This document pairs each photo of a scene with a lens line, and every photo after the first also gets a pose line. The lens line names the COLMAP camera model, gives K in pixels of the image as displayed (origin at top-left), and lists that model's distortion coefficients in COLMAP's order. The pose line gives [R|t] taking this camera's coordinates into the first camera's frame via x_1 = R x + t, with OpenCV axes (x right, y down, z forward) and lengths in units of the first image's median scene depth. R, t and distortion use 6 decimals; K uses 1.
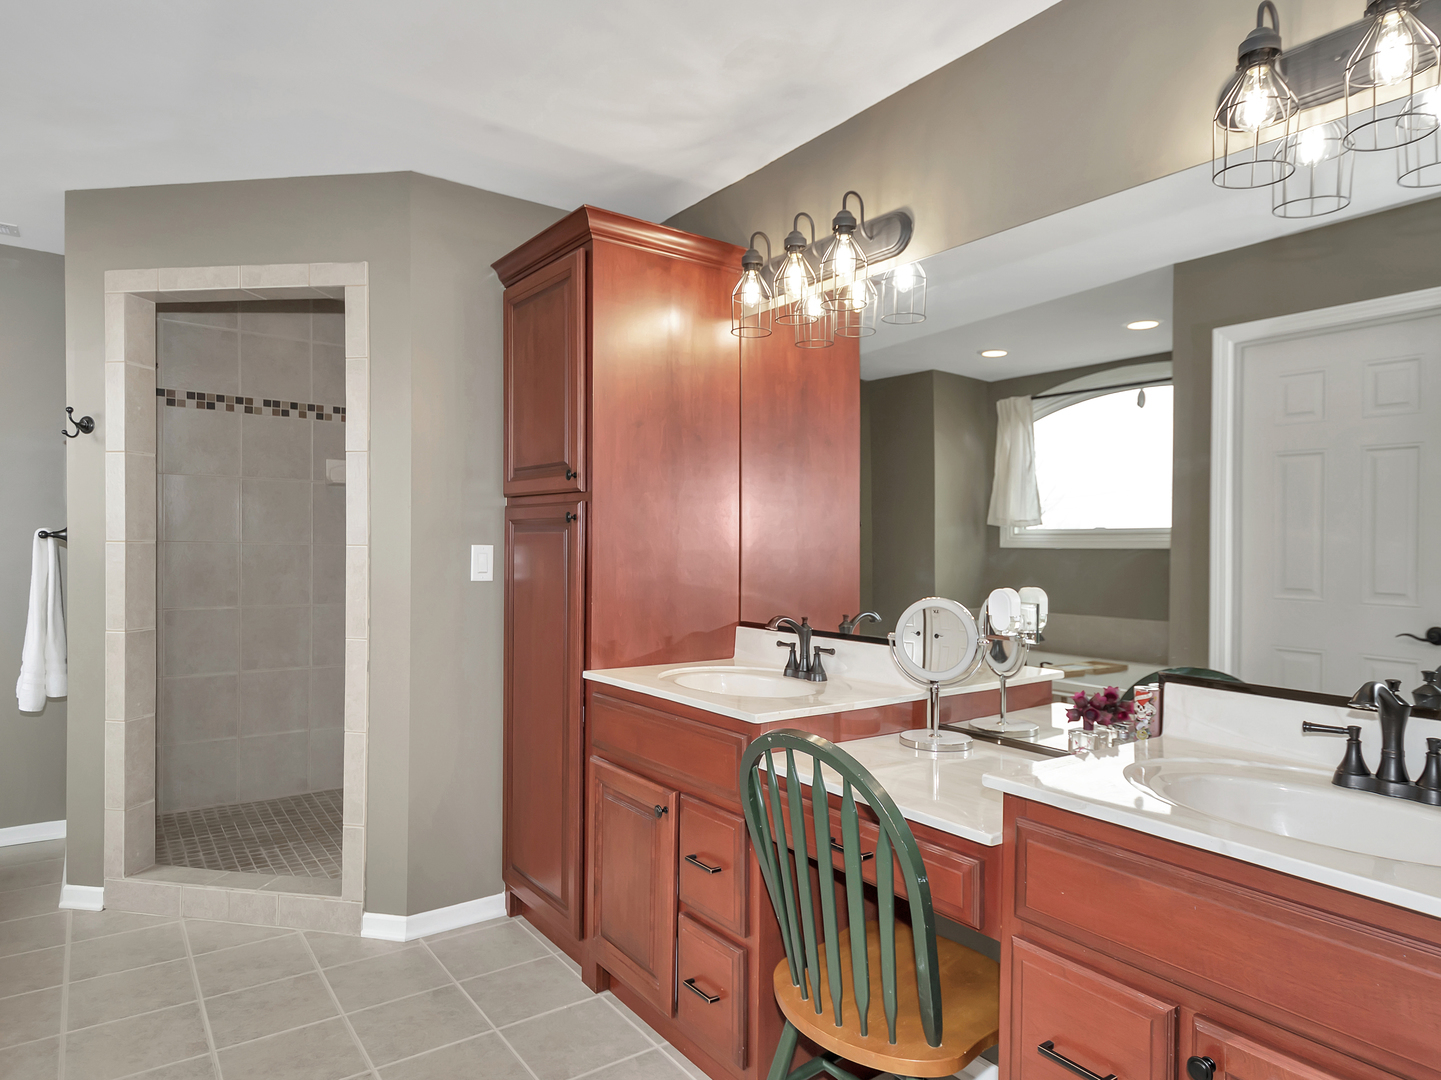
lens RADIAL K [[865.7, 0, 713.5], [0, 865.7, 539.6], [0, 0, 1]] dist [0.005327, -0.001225]
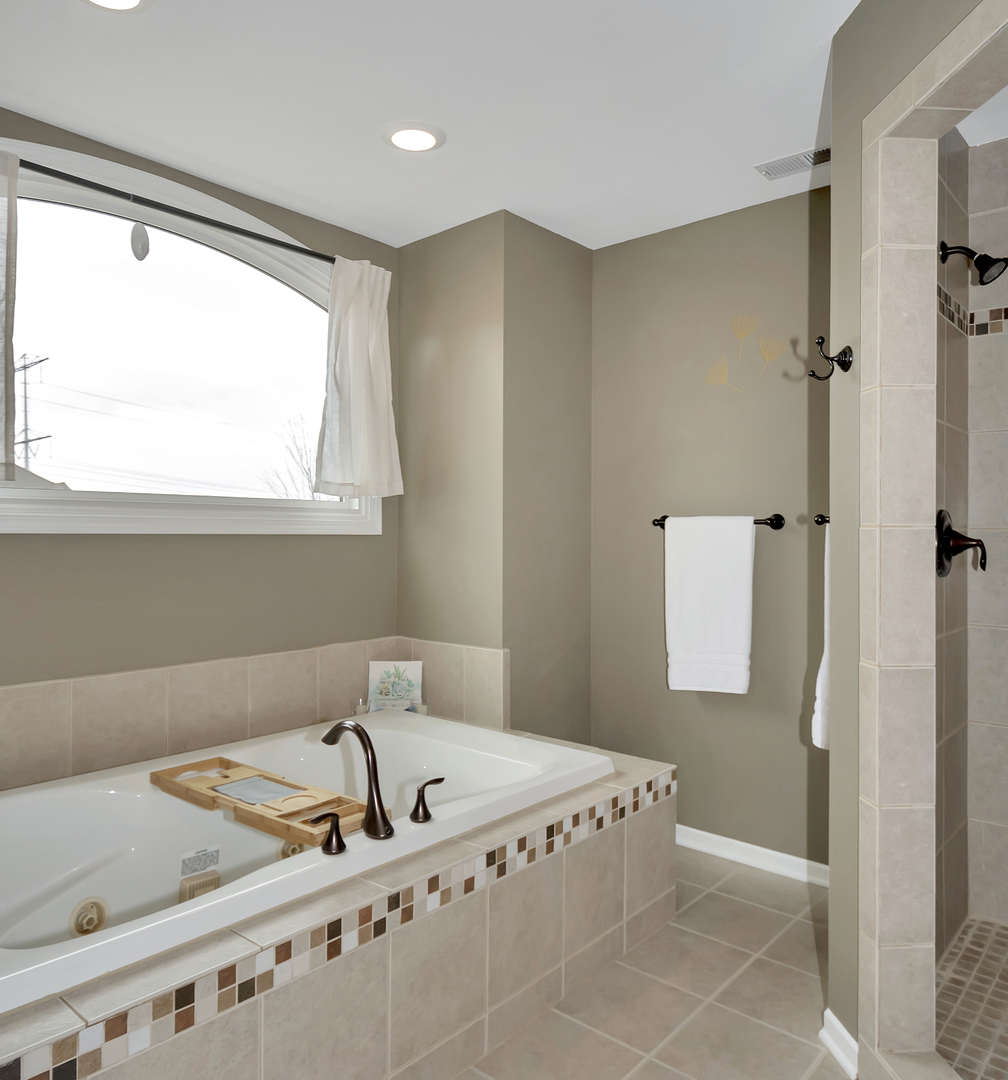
lens RADIAL K [[805.2, 0, 504.0], [0, 805.2, 540.0], [0, 0, 1]] dist [-0.002522, -0.004700]
pose [[0.223997, 0.000043, -0.974590, -0.157019], [0.003029, 0.999995, 0.000741, 0.010834], [0.974585, -0.003118, 0.223995, 0.582114]]
